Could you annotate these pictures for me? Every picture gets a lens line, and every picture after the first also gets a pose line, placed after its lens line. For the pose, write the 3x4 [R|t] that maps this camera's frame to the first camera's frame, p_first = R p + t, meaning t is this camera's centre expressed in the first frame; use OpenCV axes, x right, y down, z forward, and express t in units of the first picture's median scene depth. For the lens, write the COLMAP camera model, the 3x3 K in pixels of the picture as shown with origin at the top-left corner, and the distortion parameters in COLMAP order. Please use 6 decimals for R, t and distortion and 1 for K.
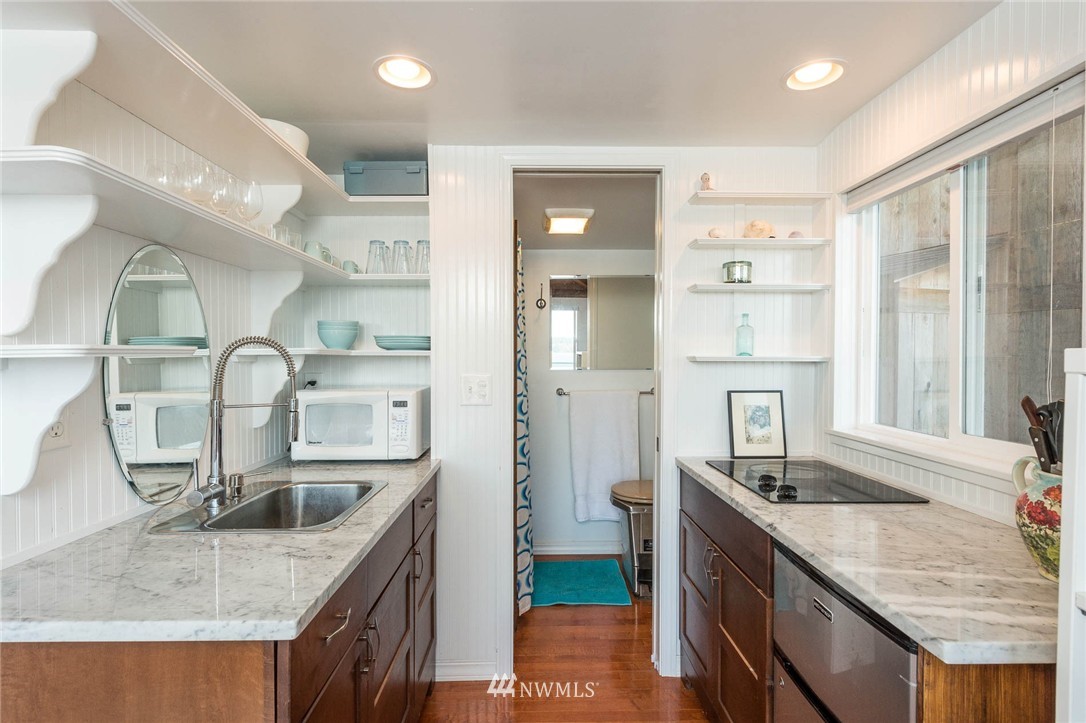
lens RADIAL K [[525.8, 0, 543.0], [0, 525.8, 361.5], [0, 0, 1]] dist [-0.000420, -0.000020]
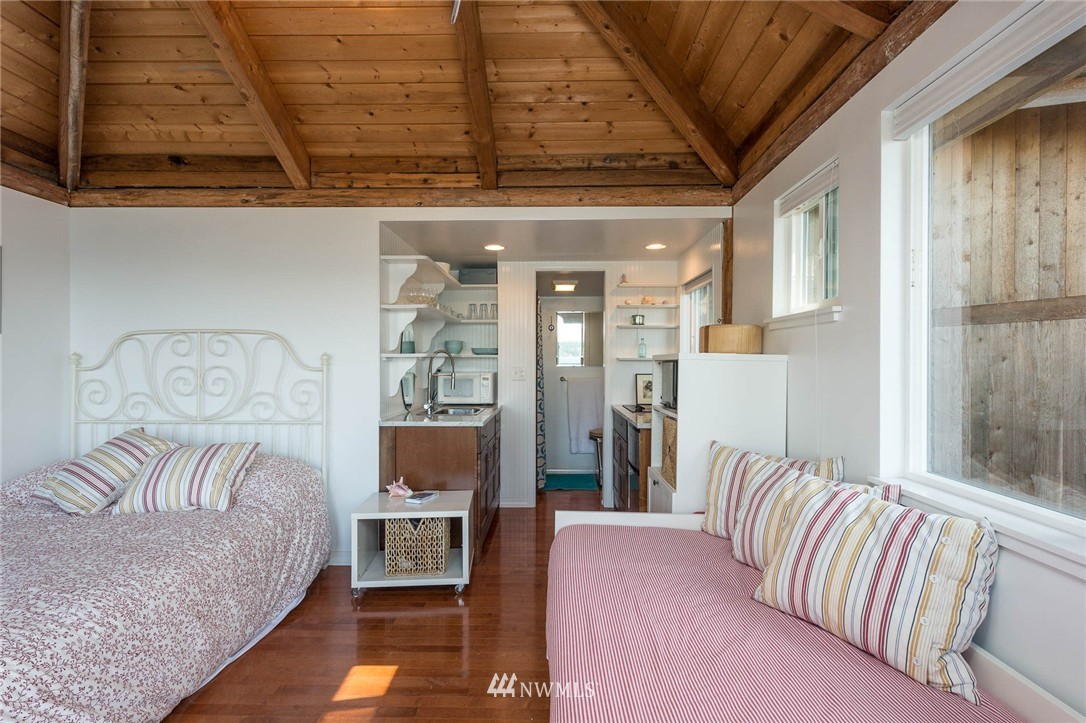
lens RADIAL K [[530.5, 0, 543.0], [0, 530.5, 361.5], [0, 0, 1]] dist [0.000009, -0.000004]
pose [[0.999378, 0.003598, -0.035088, 0.049077], [-0.003857, 0.999966, -0.007291, 0.022056], [0.035061, 0.007422, 0.999358, -1.192763]]
